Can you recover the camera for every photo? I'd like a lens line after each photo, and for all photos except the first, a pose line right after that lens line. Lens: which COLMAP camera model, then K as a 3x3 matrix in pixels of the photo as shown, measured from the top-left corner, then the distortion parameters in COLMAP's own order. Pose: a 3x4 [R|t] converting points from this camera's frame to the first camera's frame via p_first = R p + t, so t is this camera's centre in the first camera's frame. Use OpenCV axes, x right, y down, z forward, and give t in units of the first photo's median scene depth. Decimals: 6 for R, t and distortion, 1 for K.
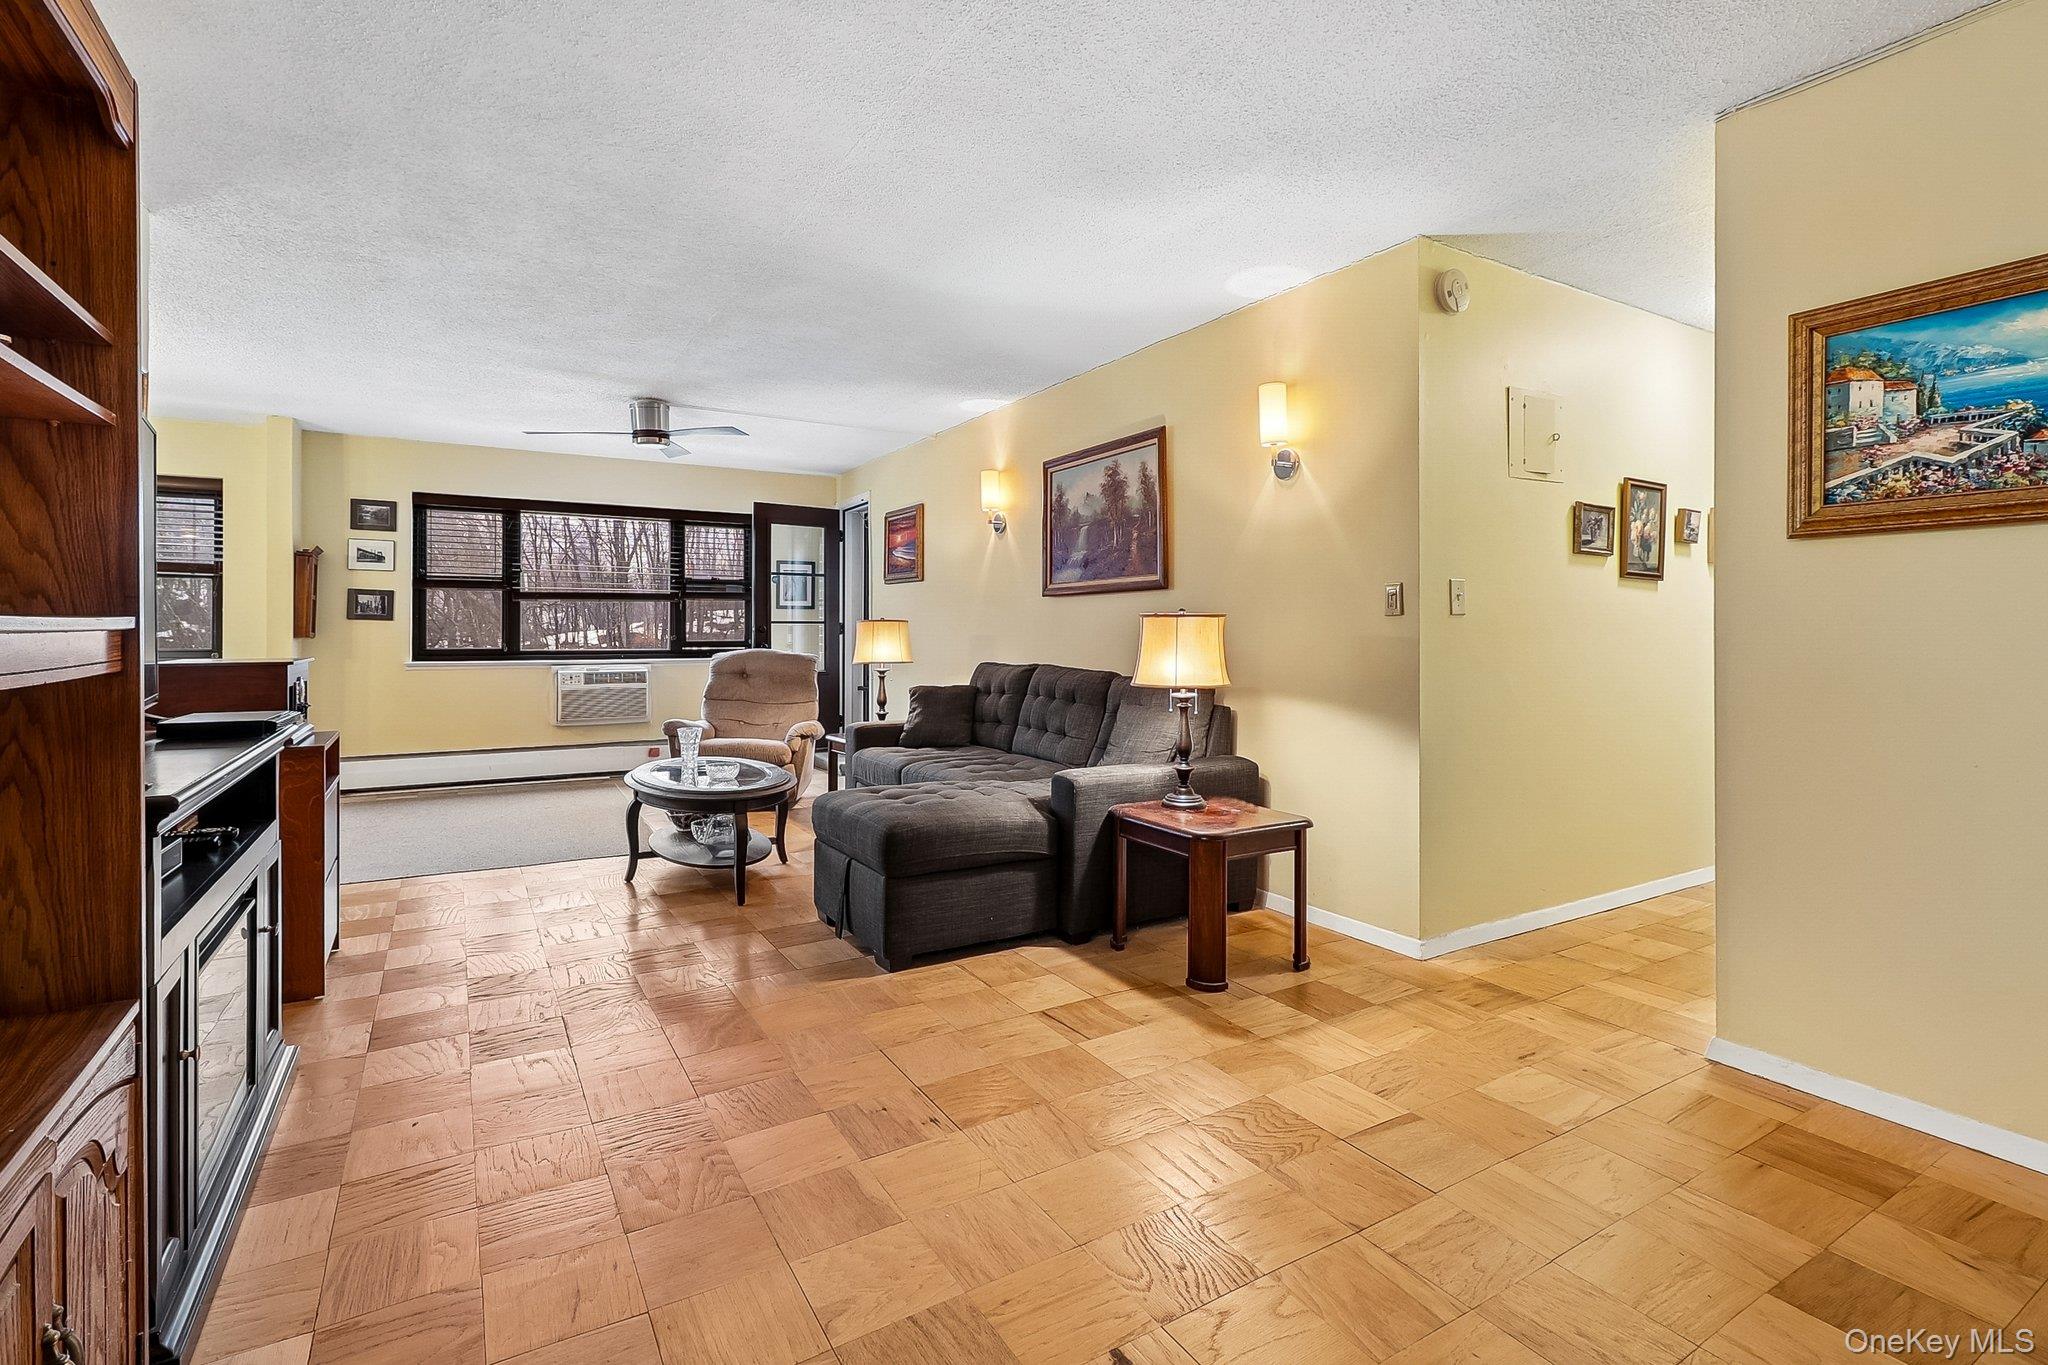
lens RADIAL K [[954.6, 0, 1032.1], [0, 954.6, 630.3], [0, 0, 1]] dist [0.007308, -0.003301]
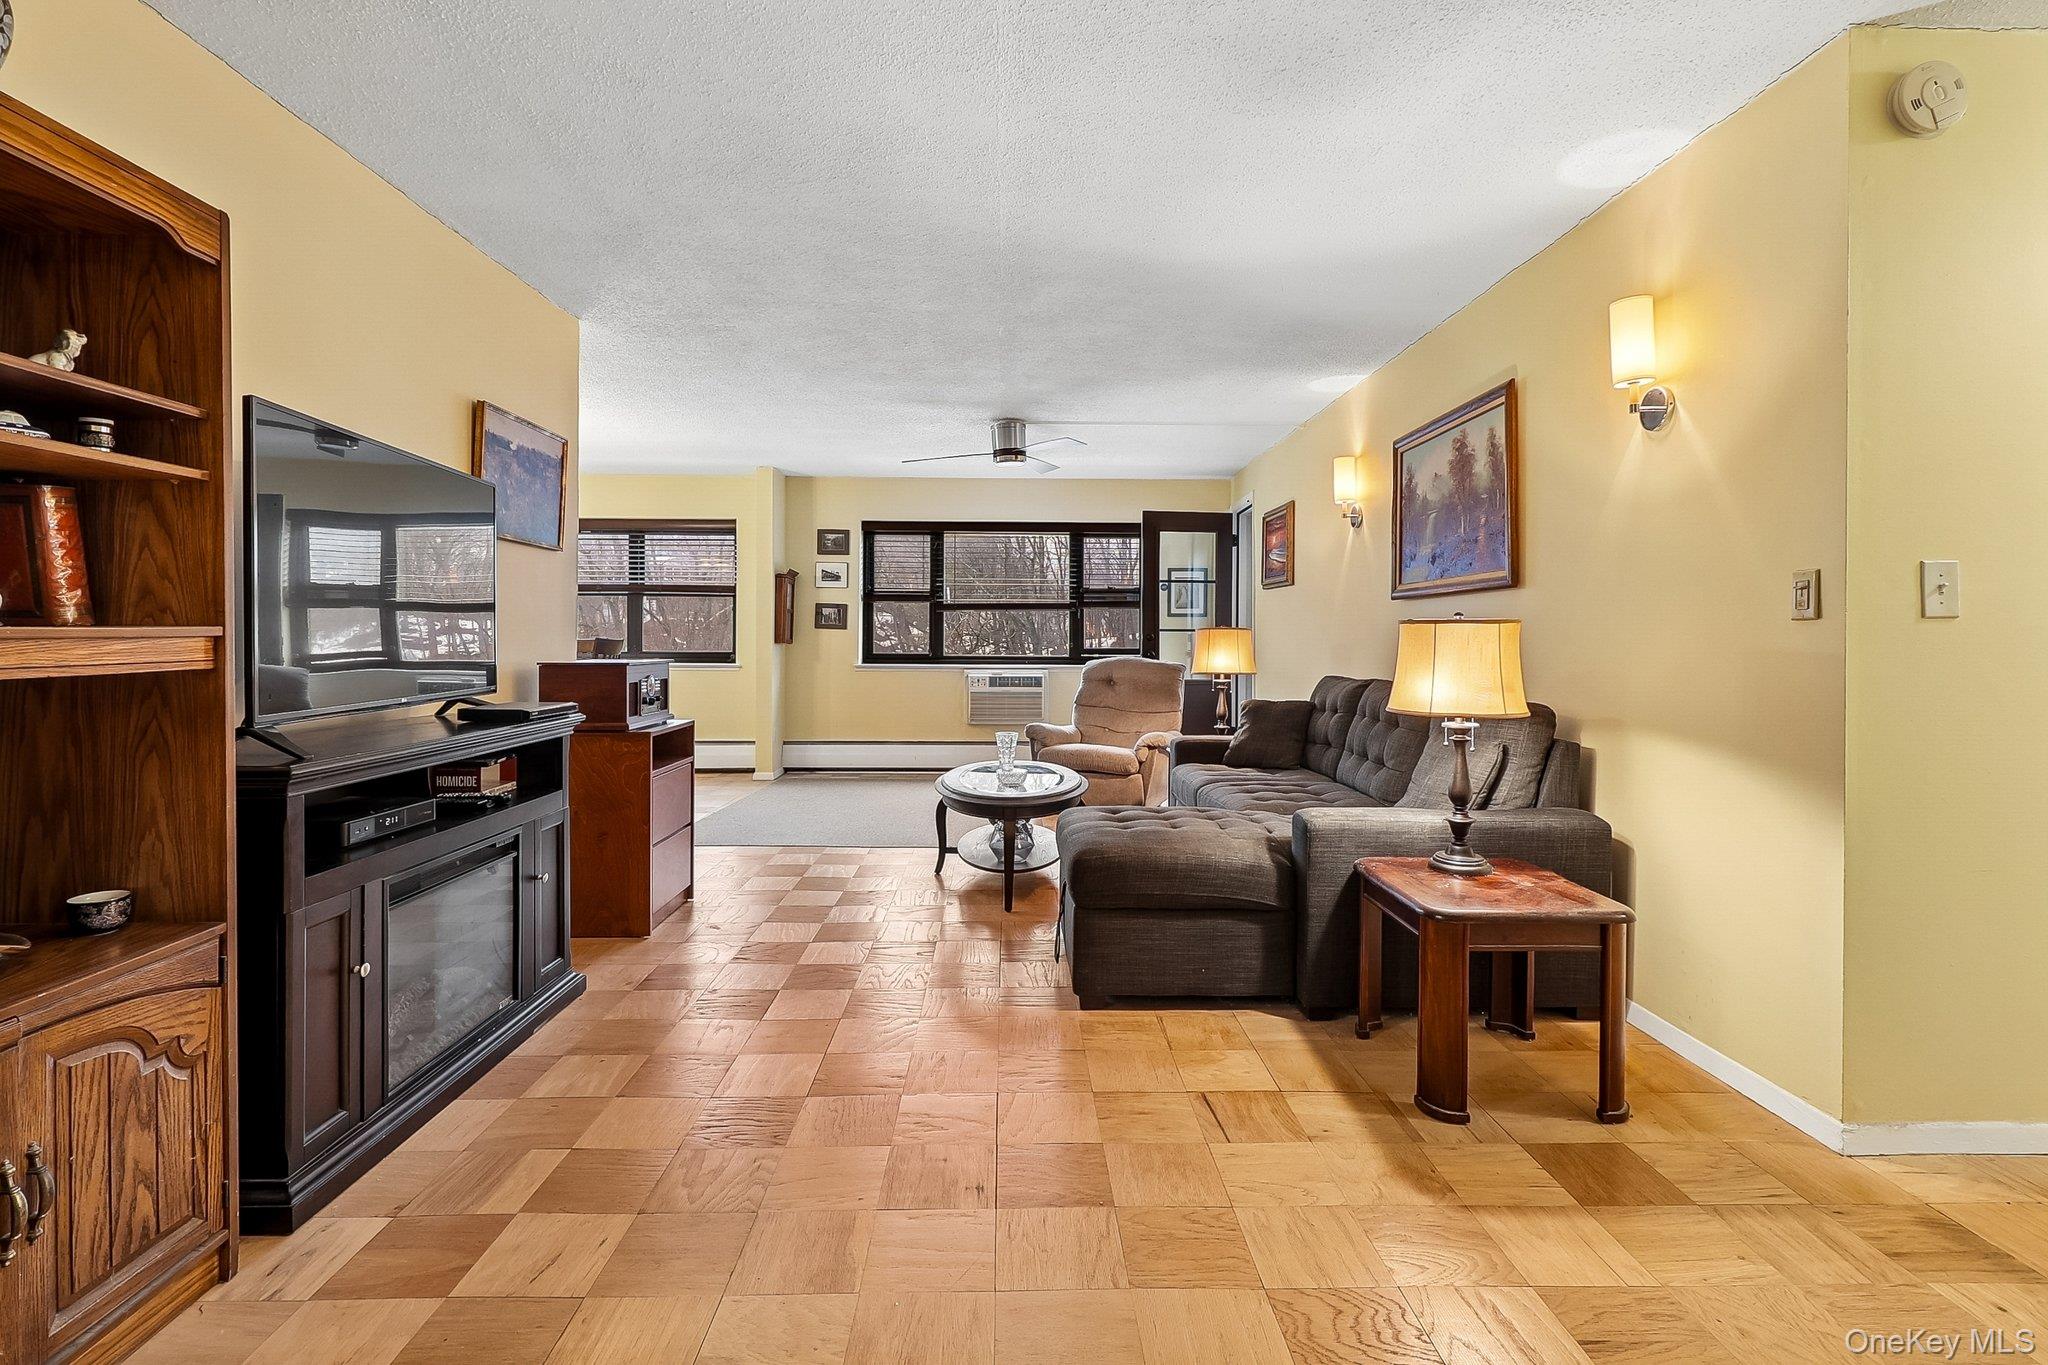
lens RADIAL K [[954.6, 0, 1026.7], [0, 954.6, 641.7], [0, 0, 1]] dist [0.007308, -0.003301]
pose [[0.864542, 0.005068, -0.502535, 0.197837], [-0.003279, 0.999985, 0.004445, -0.000999], [0.502549, -0.002195, 0.864546, 0.129834]]
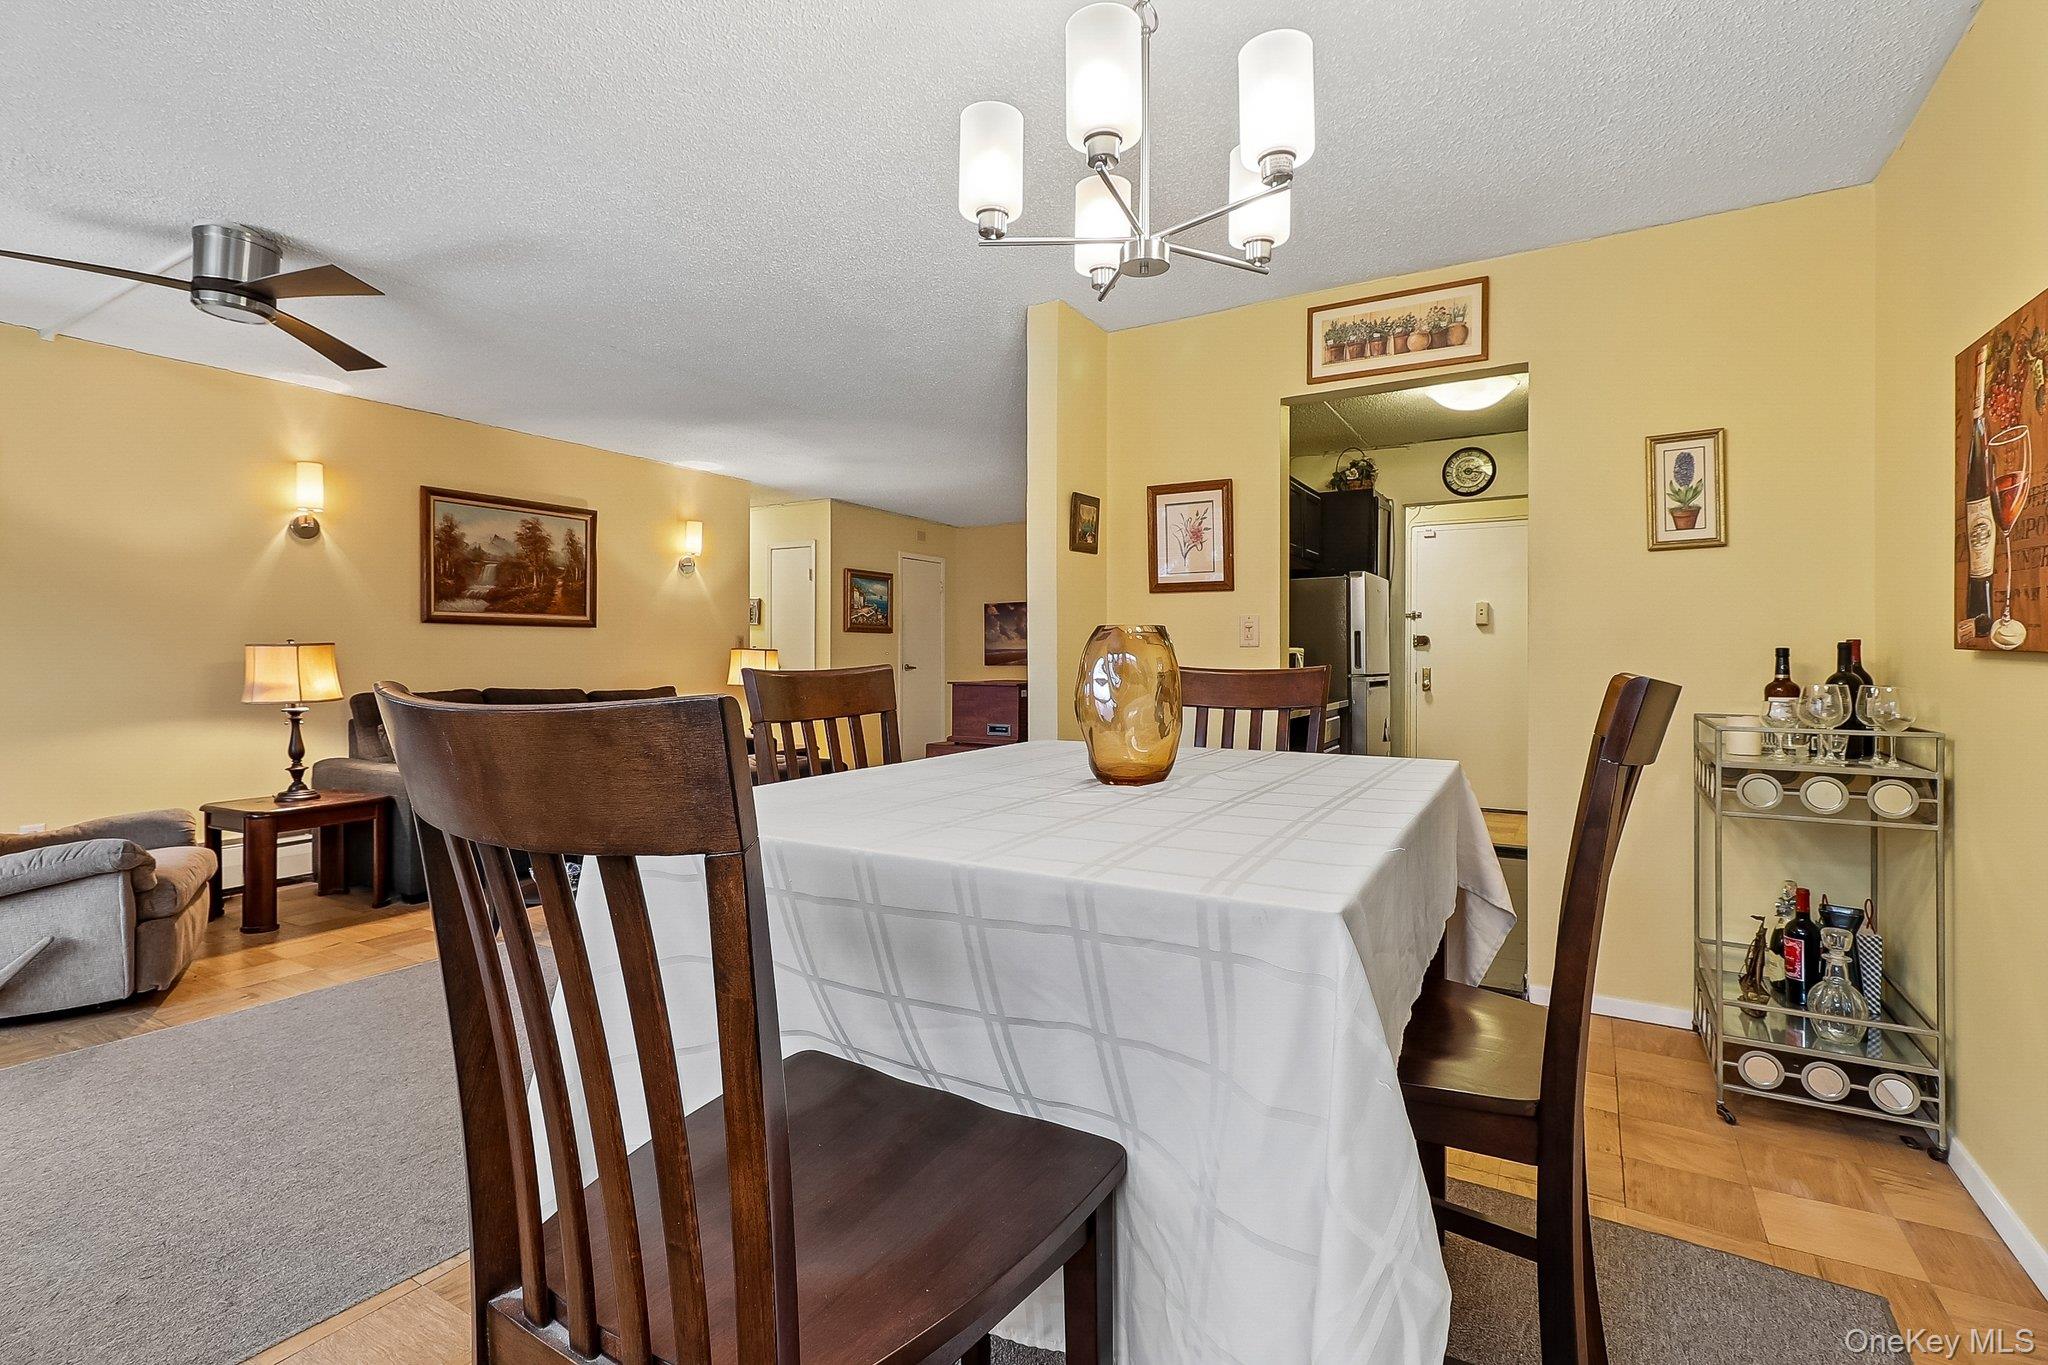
lens RADIAL K [[954.6, 0, 1015.1], [0, 954.6, 663.8], [0, 0, 1]] dist [0.007308, -0.003301]
pose [[-0.458798, -0.007349, 0.888510, -1.446285], [-0.005124, 0.999971, 0.005626, -0.001584], [-0.888526, -0.001972, -0.458823, 1.147030]]
